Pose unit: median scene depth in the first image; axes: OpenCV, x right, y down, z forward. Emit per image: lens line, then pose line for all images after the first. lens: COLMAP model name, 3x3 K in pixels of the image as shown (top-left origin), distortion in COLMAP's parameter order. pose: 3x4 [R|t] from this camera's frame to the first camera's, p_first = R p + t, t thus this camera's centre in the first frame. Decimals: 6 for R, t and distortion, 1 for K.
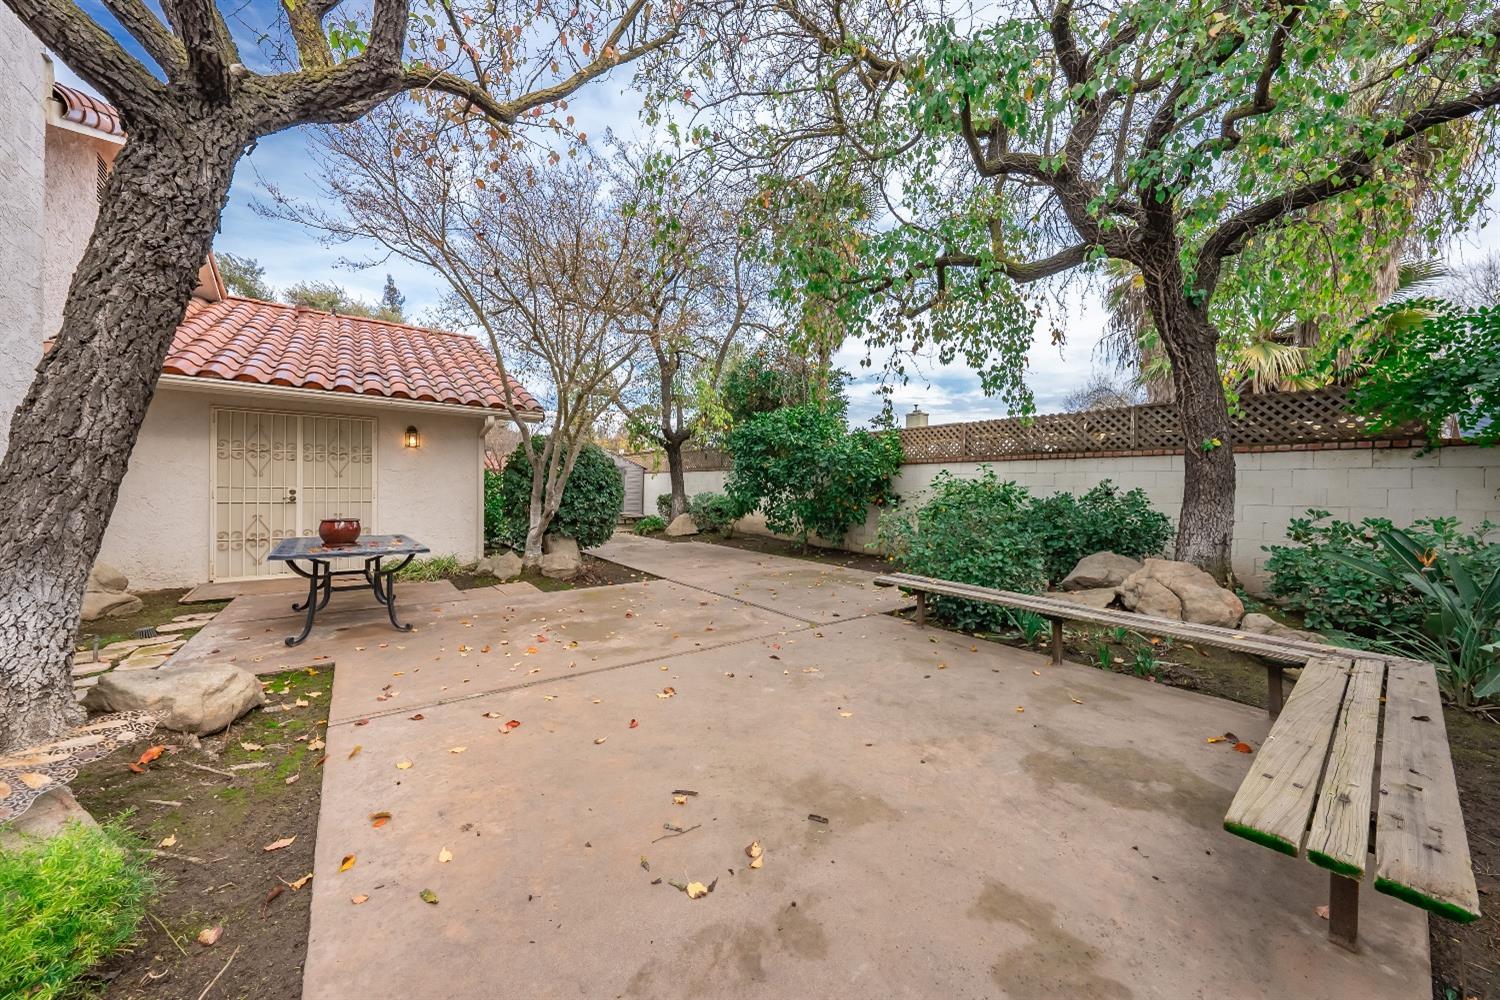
lens RADIAL K [[516.6, 0, 754.0], [0, 516.6, 492.2], [0, 0, 1]] dist [-0.004934, 0.000812]
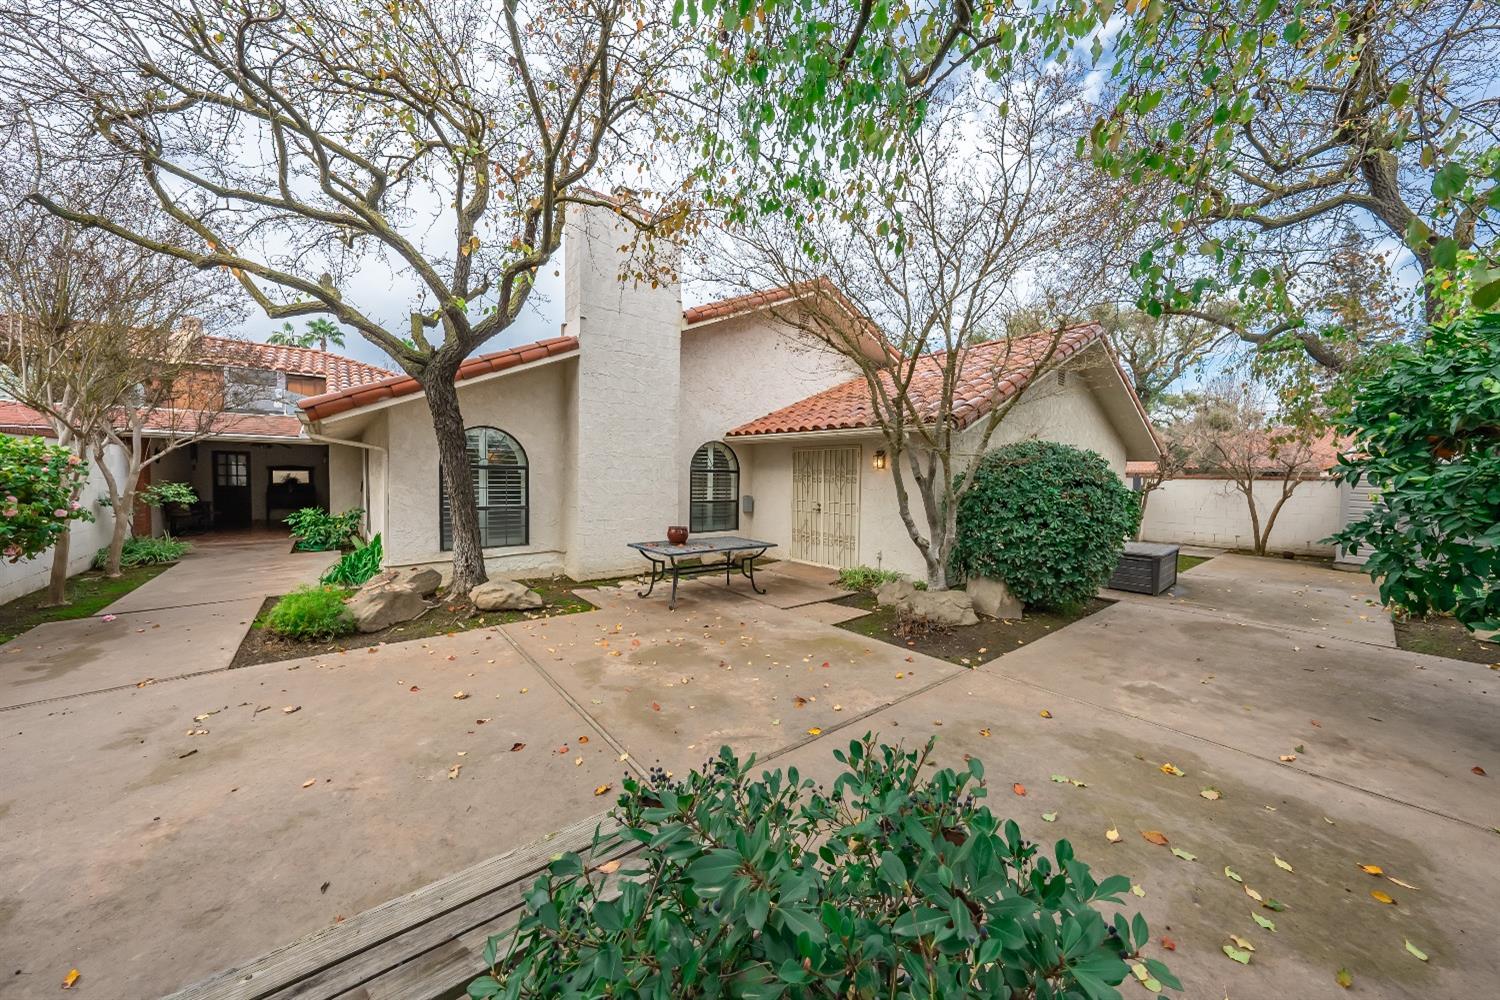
lens RADIAL K [[516.6, 0, 753.8], [0, 516.6, 492.4], [0, 0, 1]] dist [-0.004934, 0.000812]
pose [[0.012549, 0.022184, -0.999675, 1.003442], [-0.022978, 0.999496, 0.021892, -0.120969], [0.999657, 0.022696, 0.013052, 1.614291]]
